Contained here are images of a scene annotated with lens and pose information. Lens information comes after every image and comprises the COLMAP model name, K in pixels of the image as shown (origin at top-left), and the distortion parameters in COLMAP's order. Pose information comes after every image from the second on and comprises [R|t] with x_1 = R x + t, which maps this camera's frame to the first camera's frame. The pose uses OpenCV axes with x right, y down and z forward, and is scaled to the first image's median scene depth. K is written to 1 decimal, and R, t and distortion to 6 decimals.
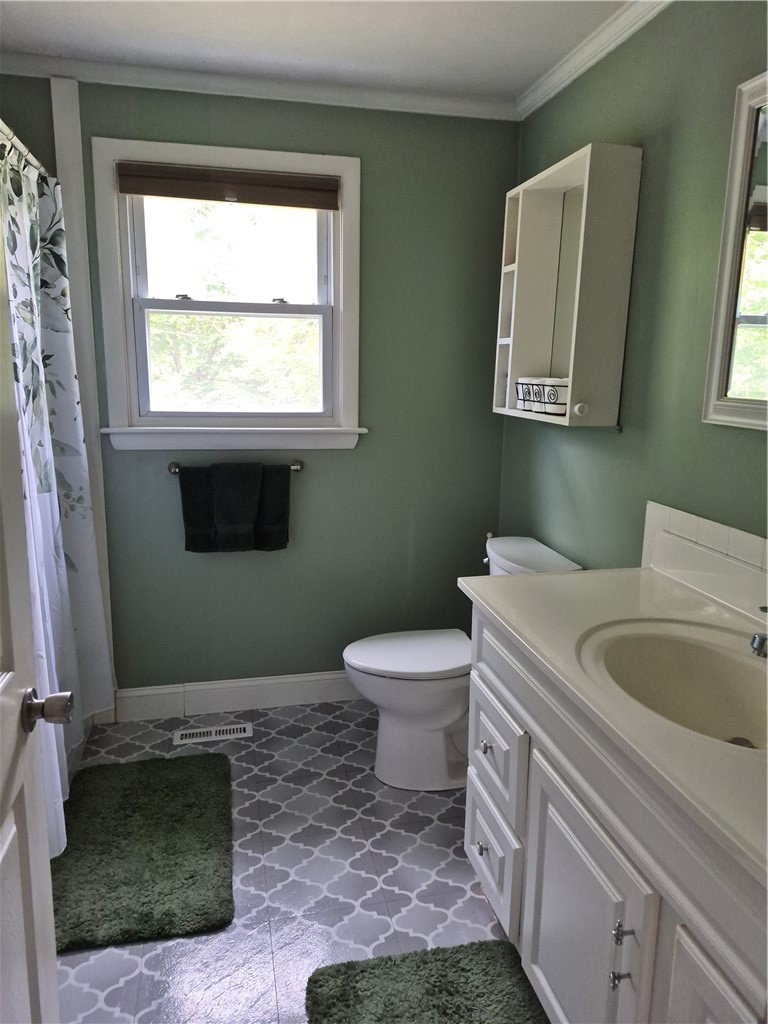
lens RADIAL K [[686.9, 0, 366.6], [0, 686.9, 507.3], [0, 0, 1]] dist [0.035043, -0.049556]
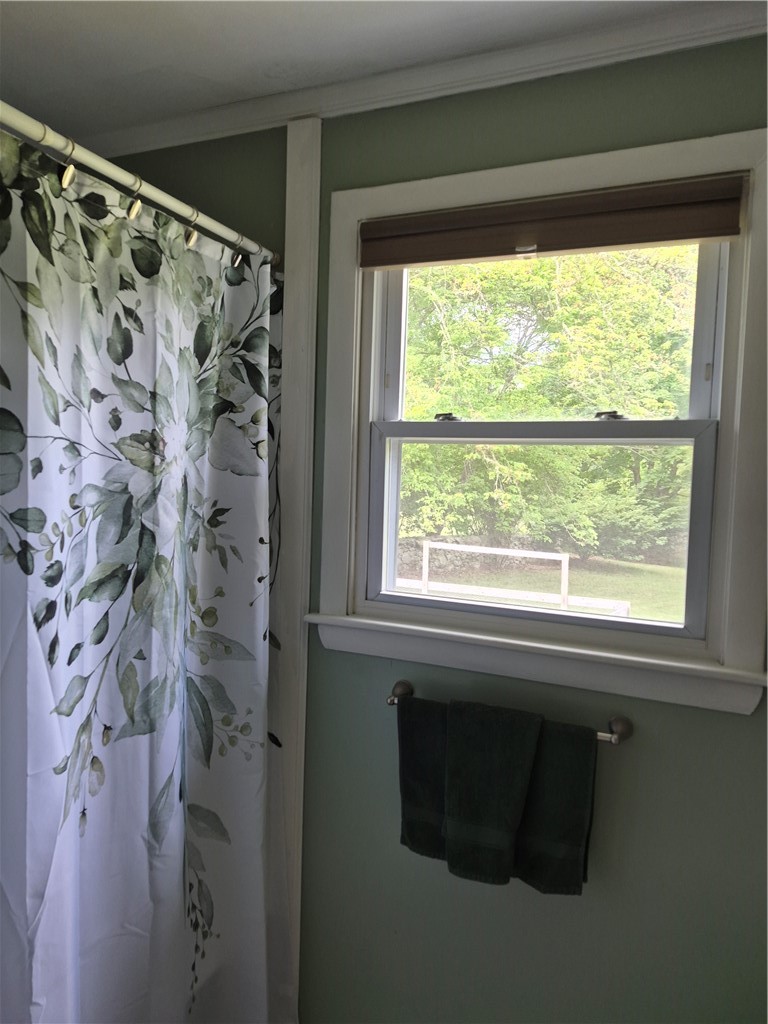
lens RADIAL K [[697.4, 0, 377.1], [0, 697.4, 516.0], [0, 0, 1]] dist [0.108297, -0.155640]
pose [[0.815499, 0.044625, -0.577036, 0.054698], [-0.131262, 0.985303, -0.109309, -0.153609], [0.563677, 0.164884, 0.809371, 0.515826]]
